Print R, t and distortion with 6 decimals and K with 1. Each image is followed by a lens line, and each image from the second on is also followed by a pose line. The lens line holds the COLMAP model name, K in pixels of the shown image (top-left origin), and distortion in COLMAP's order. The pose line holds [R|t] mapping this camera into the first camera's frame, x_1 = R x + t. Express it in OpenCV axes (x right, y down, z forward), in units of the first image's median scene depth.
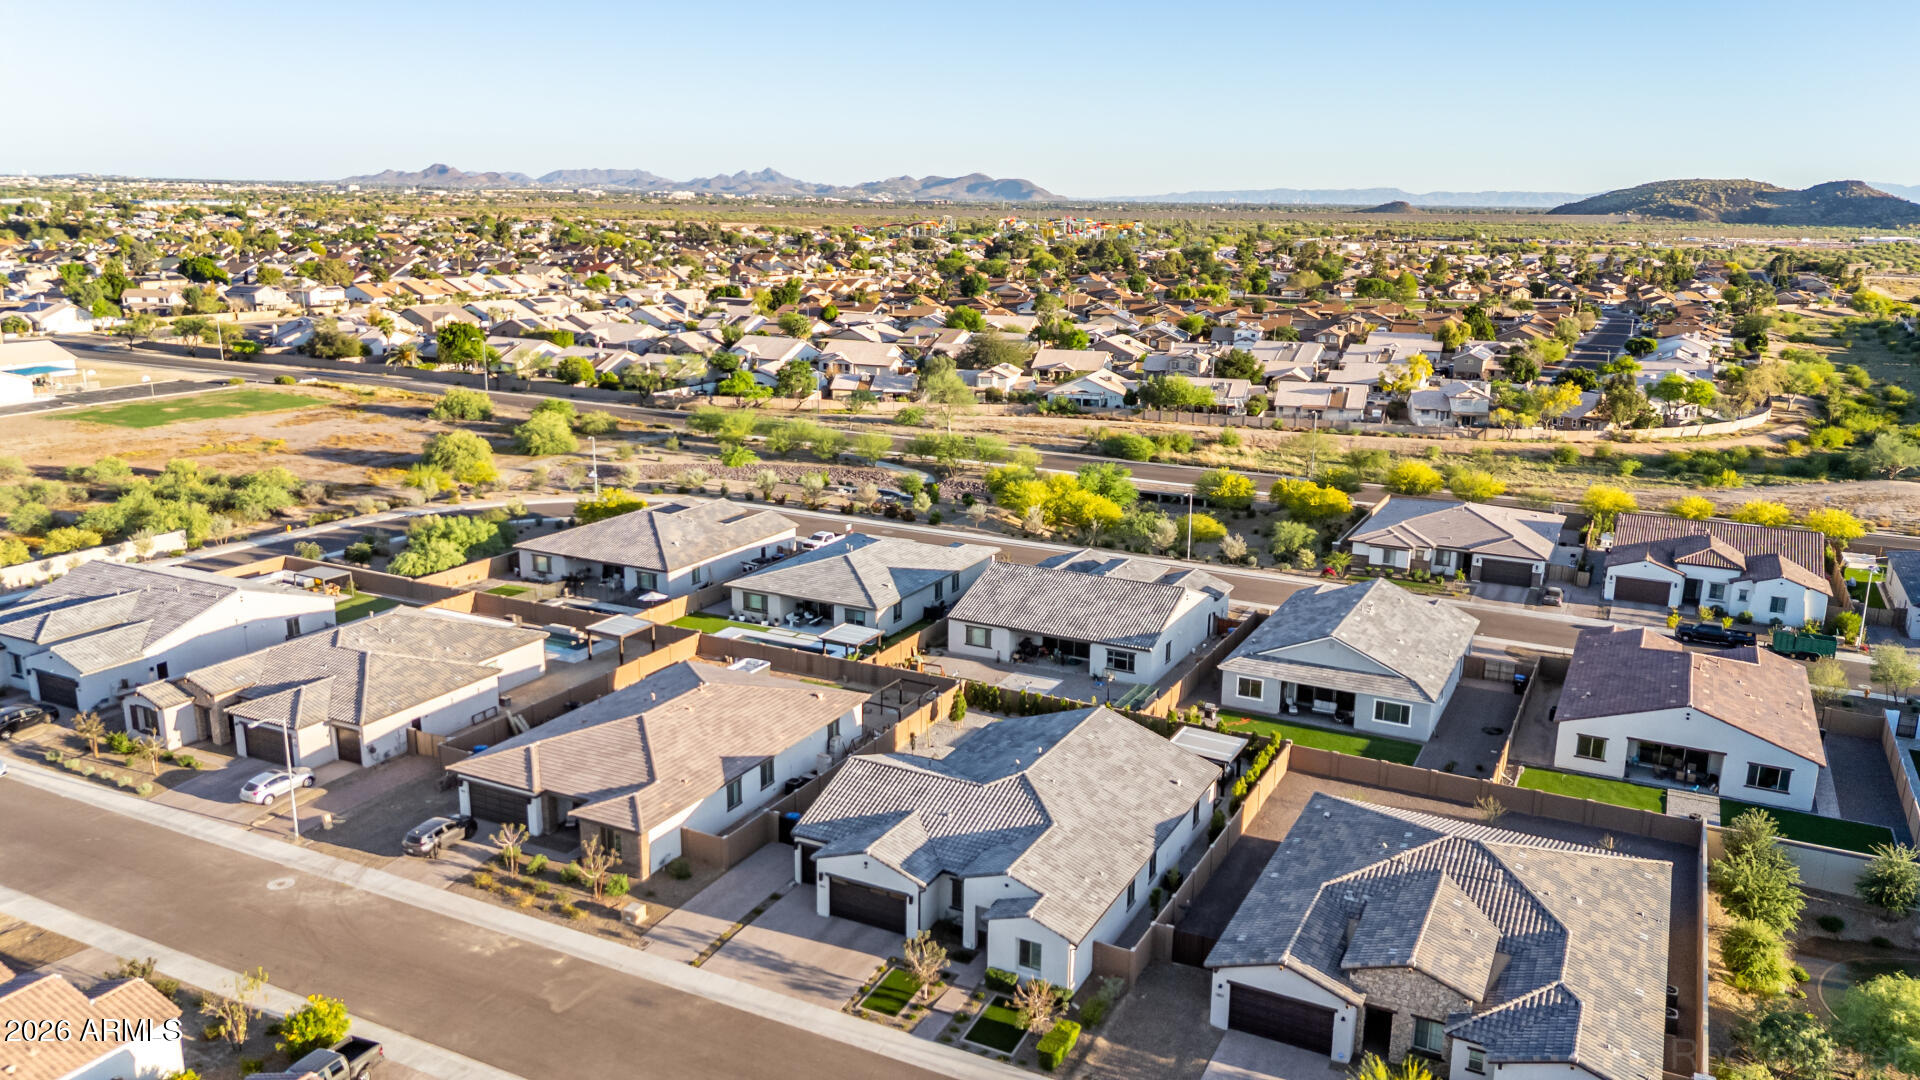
lens RADIAL K [[1410.1, 0, 964.4], [0, 1410.1, 546.5], [0, 0, 1]] dist [0.073054, -0.067691]
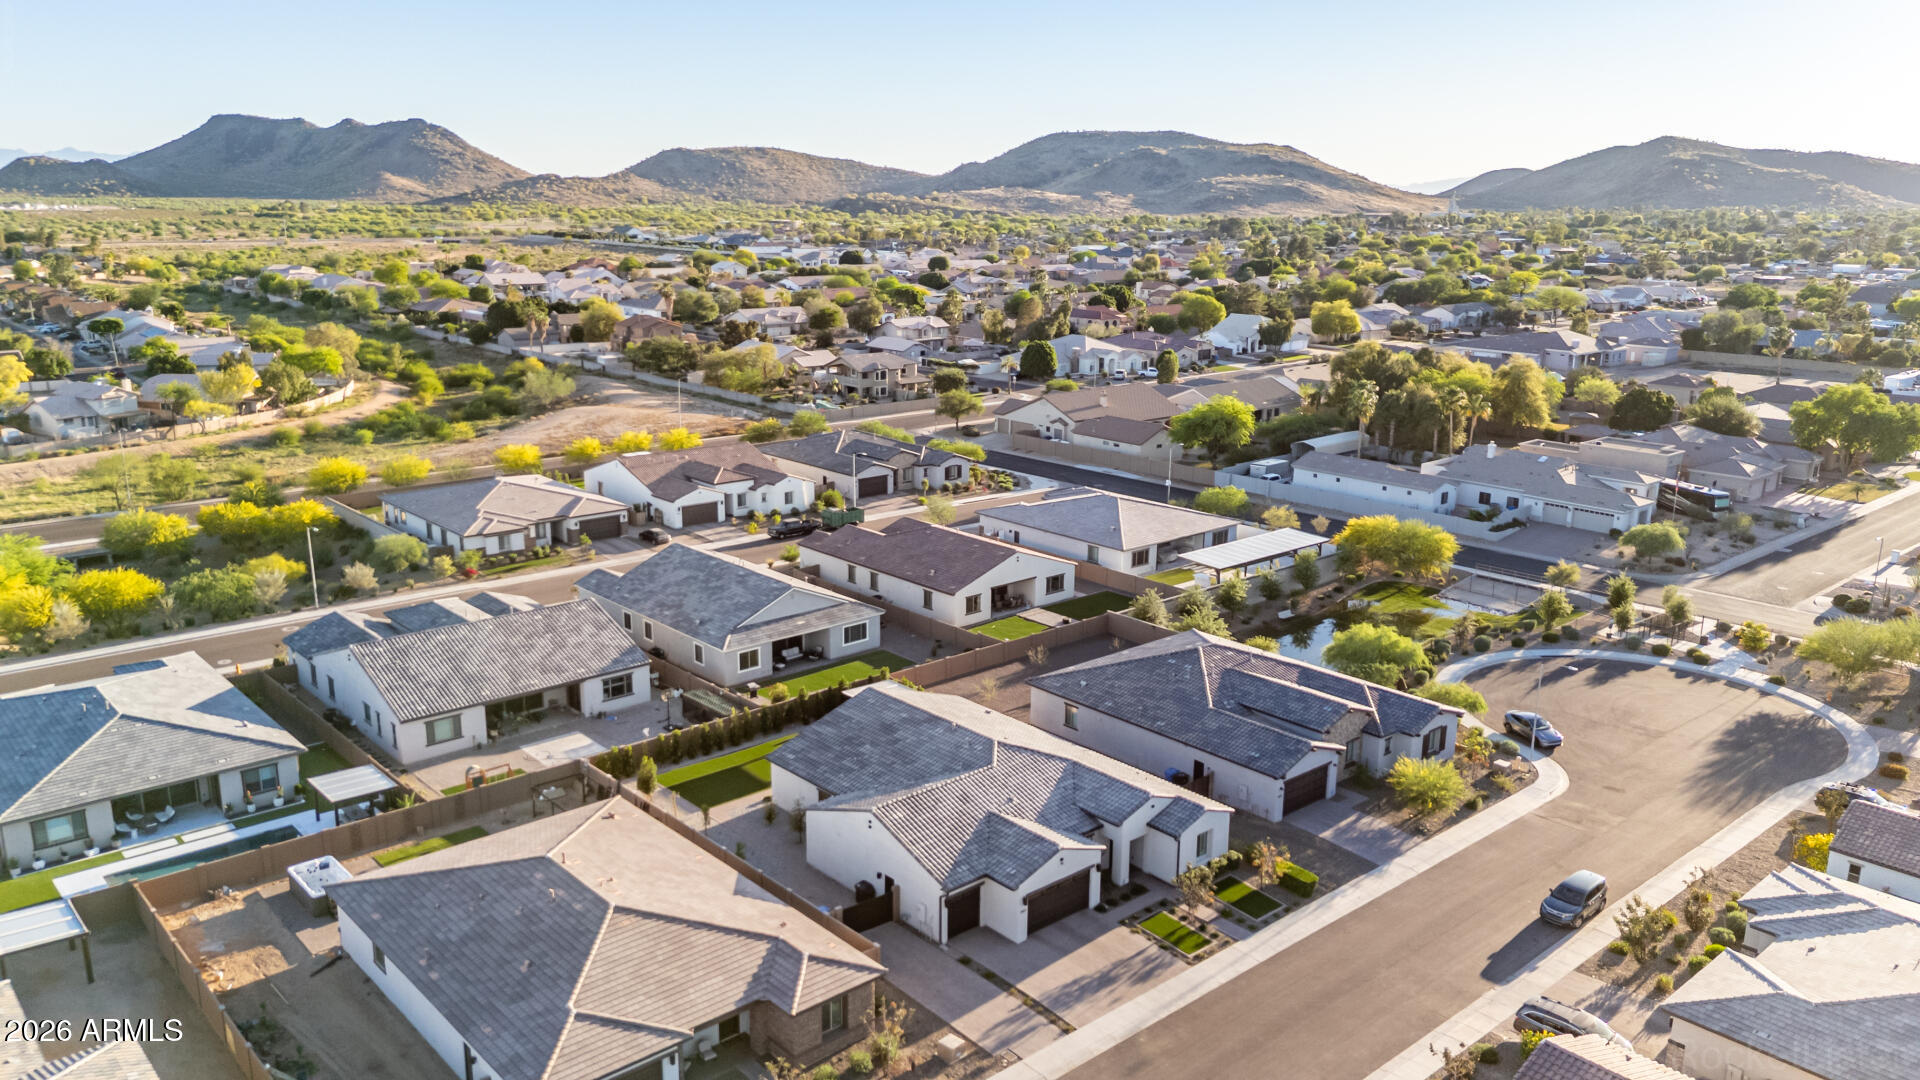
lens RADIAL K [[1410.1, 0, 964.4], [0, 1410.1, 546.5], [0, 0, 1]] dist [0.073054, -0.067691]
pose [[0.355777, -0.240025, 0.903222, -0.677243], [0.219789, 0.960839, 0.168761, -0.122775], [-0.908358, 0.138477, 0.394600, 0.460520]]
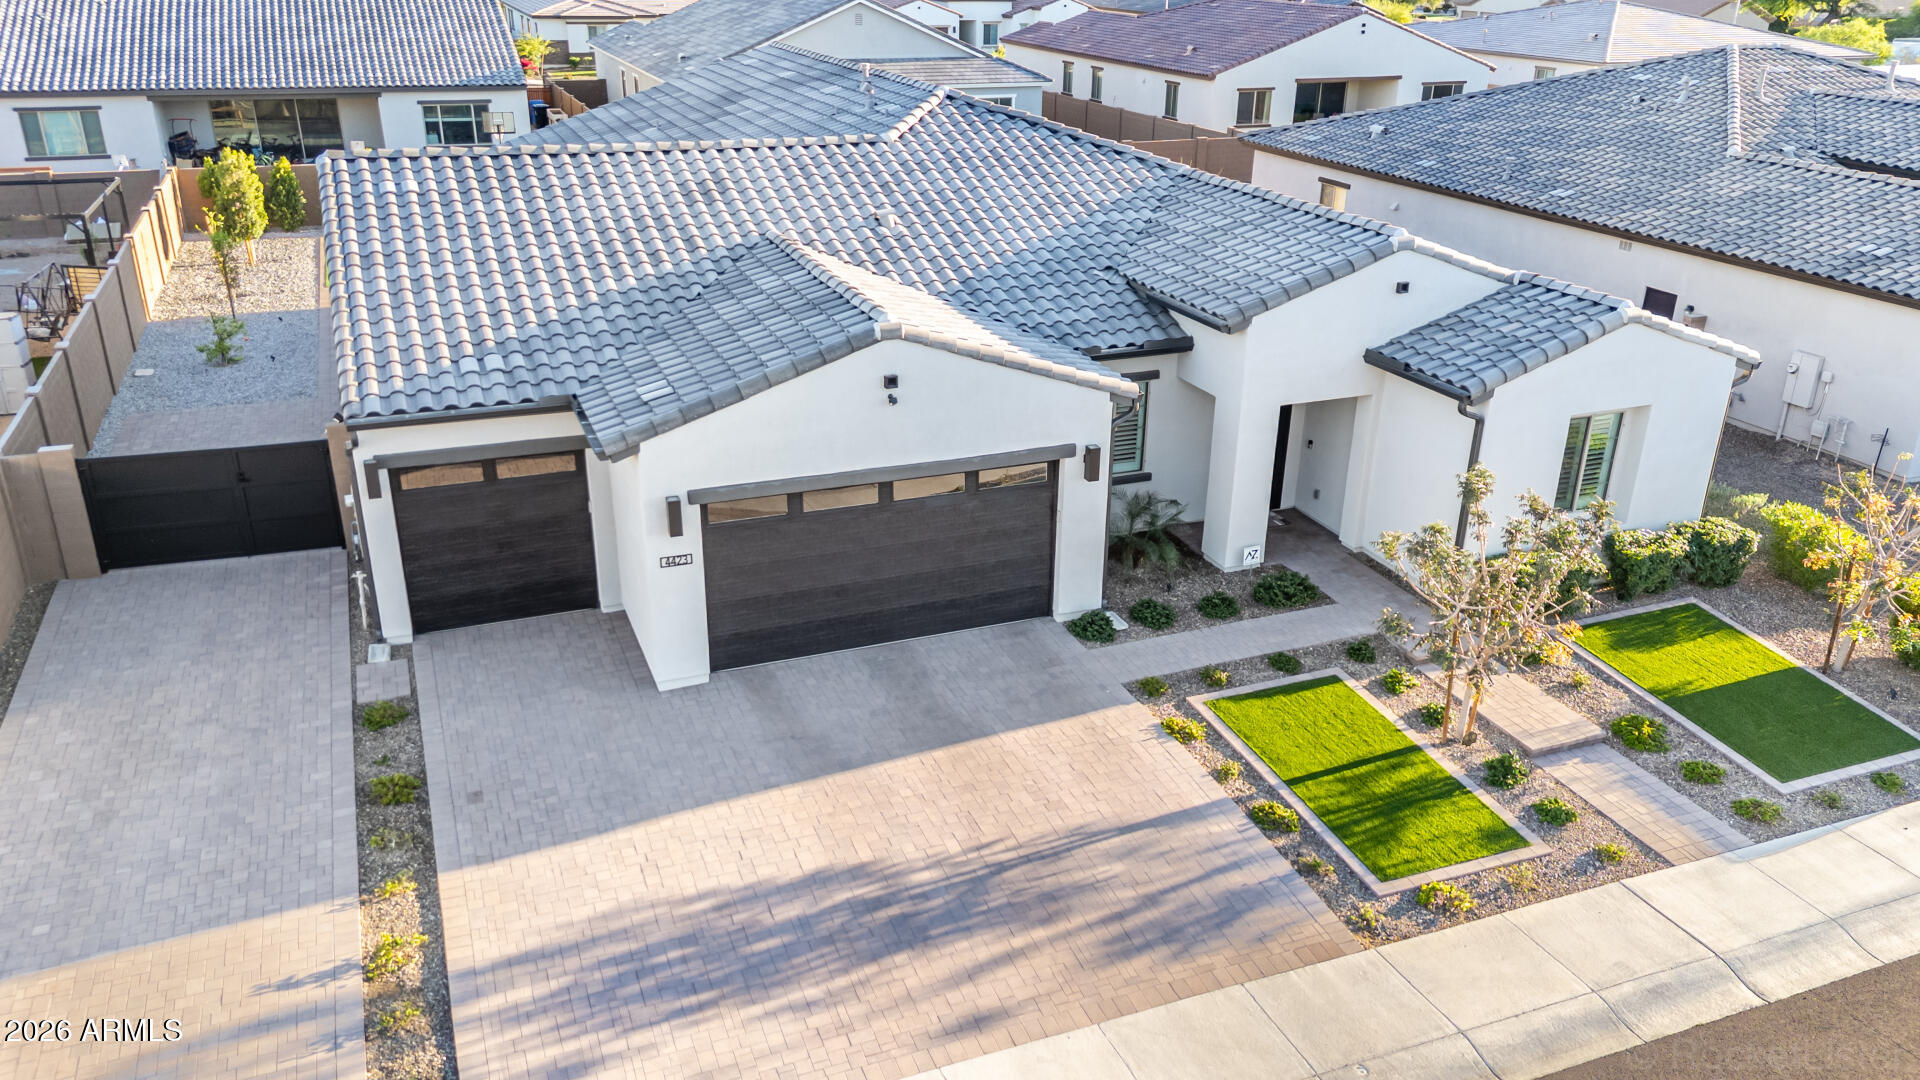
lens RADIAL K [[1410.1, 0, 964.4], [0, 1410.1, 546.5], [0, 0, 1]] dist [0.073054, -0.067691]
pose [[0.654566, -0.301272, 0.693382, -0.165813], [0.178100, 0.952803, 0.245860, 0.140672], [-0.734727, -0.037440, 0.677329, 0.600669]]
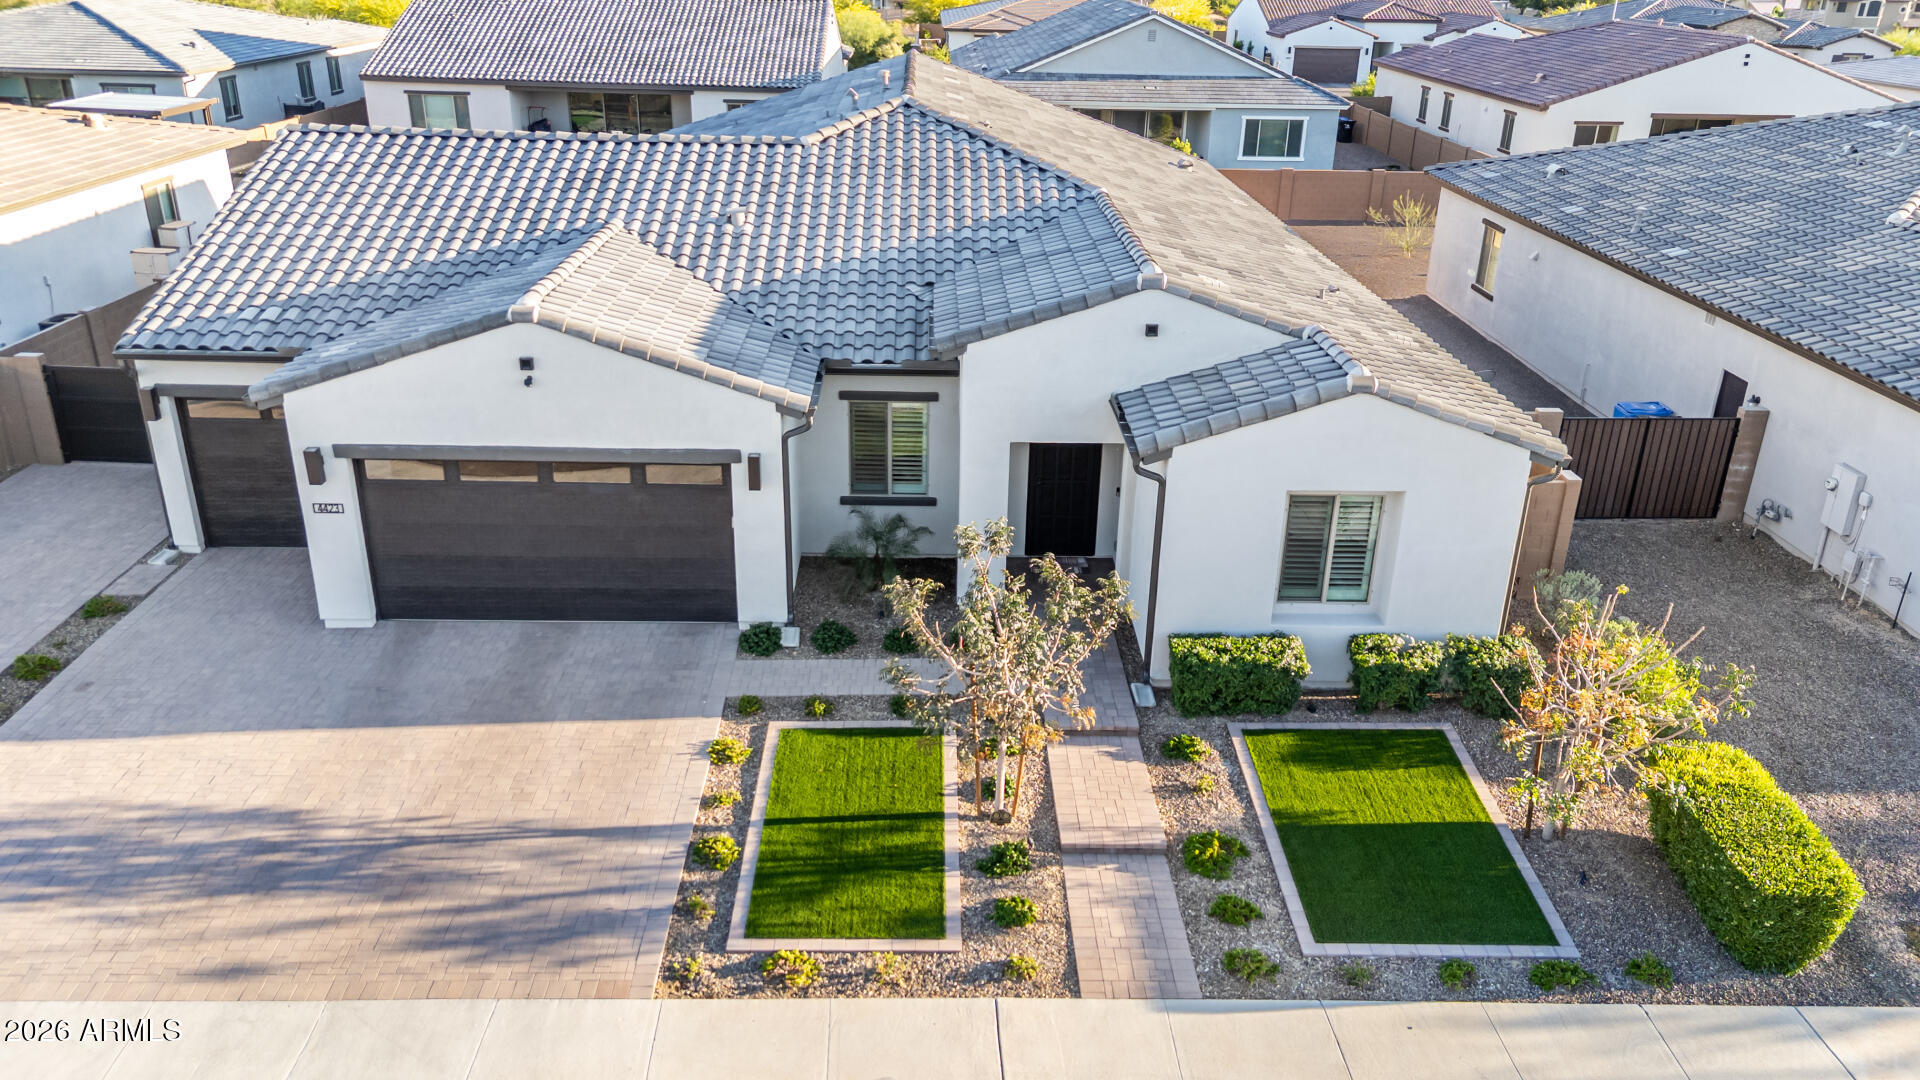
lens RADIAL K [[1405.3, 0, 975.8], [0, 1405.3, 537.8], [0, 0, 1]] dist [0.077219, -0.087031]
pose [[0.876818, -0.178878, 0.446311, -0.082906], [0.106025, 0.977304, 0.183401, 0.156396], [-0.468987, -0.113489, 0.875883, 0.542515]]
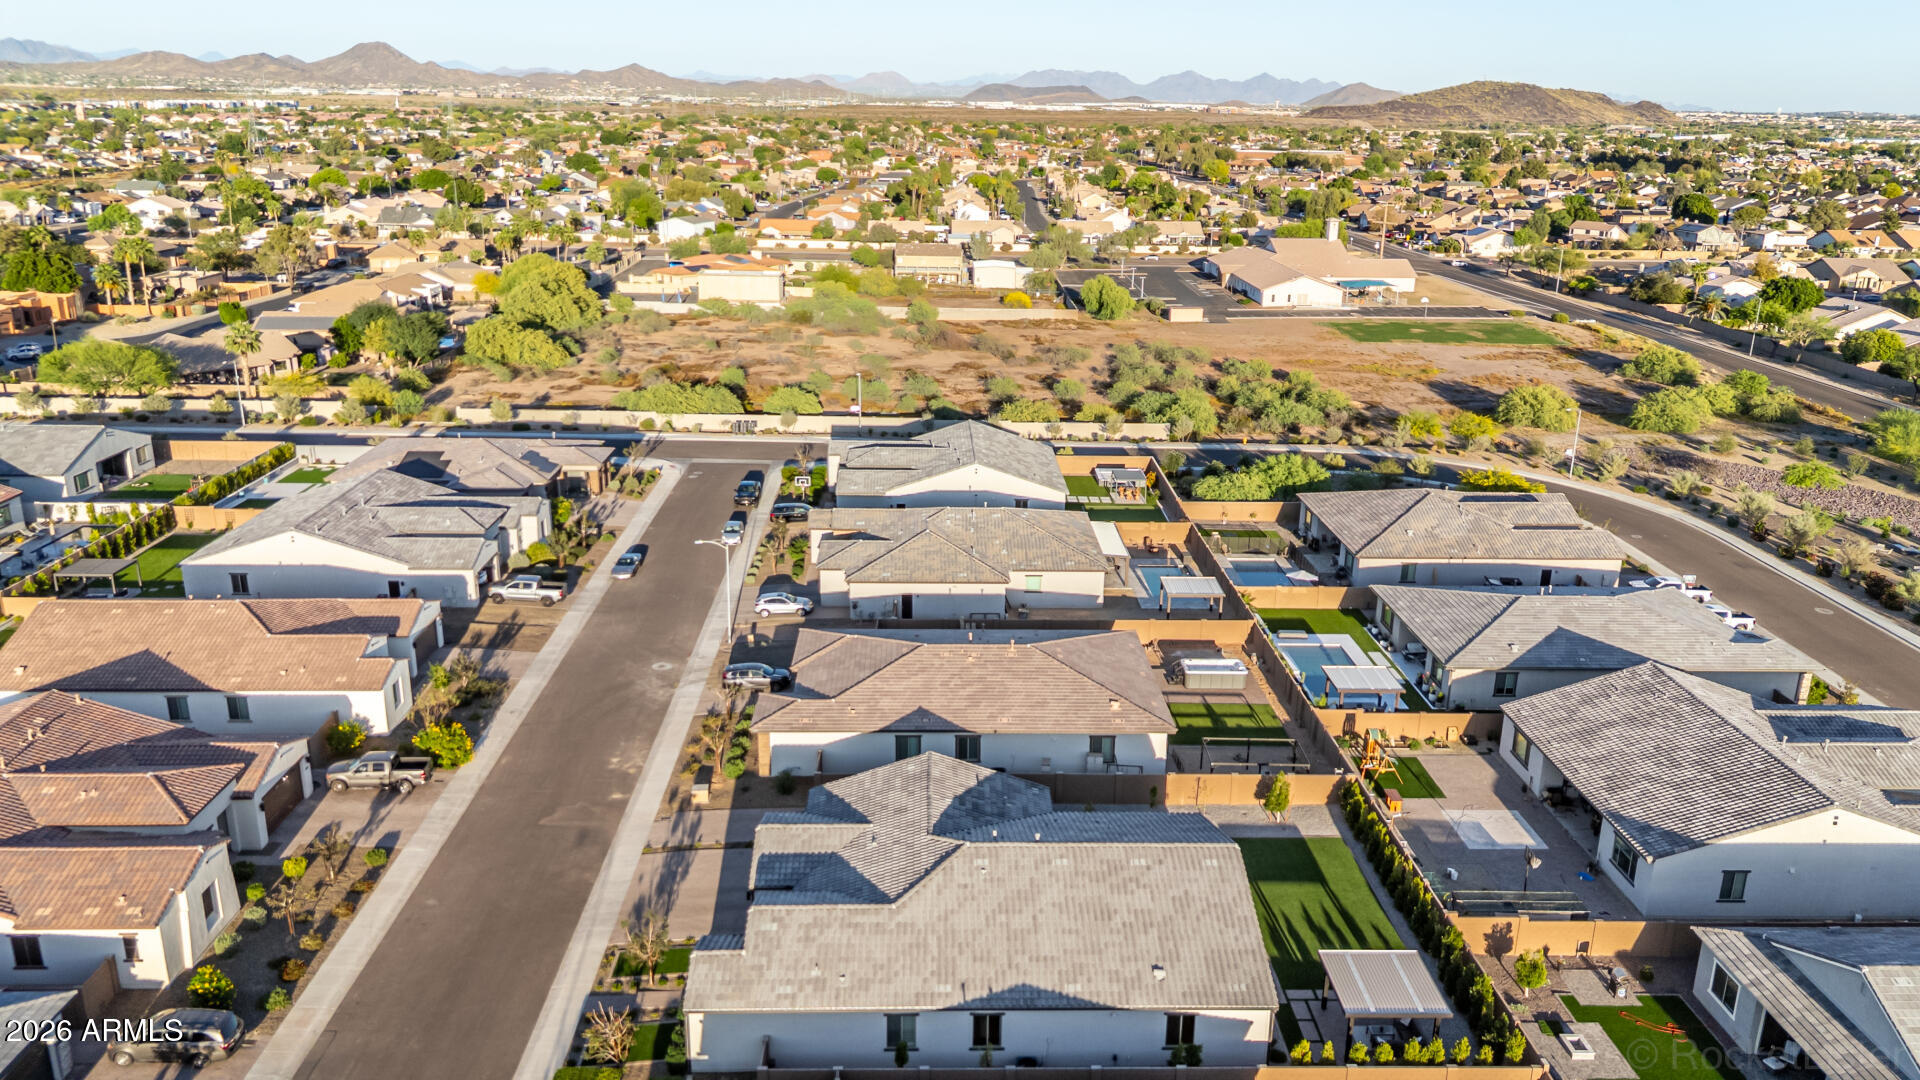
lens RADIAL K [[1410.1, 0, 964.4], [0, 1410.1, 546.5], [0, 0, 1]] dist [0.073054, -0.067691]
pose [[0.472121, 0.256096, -0.843514, 0.519118], [-0.222526, 0.960506, 0.167066, -0.101517], [0.852985, 0.108829, 0.510463, 0.450639]]
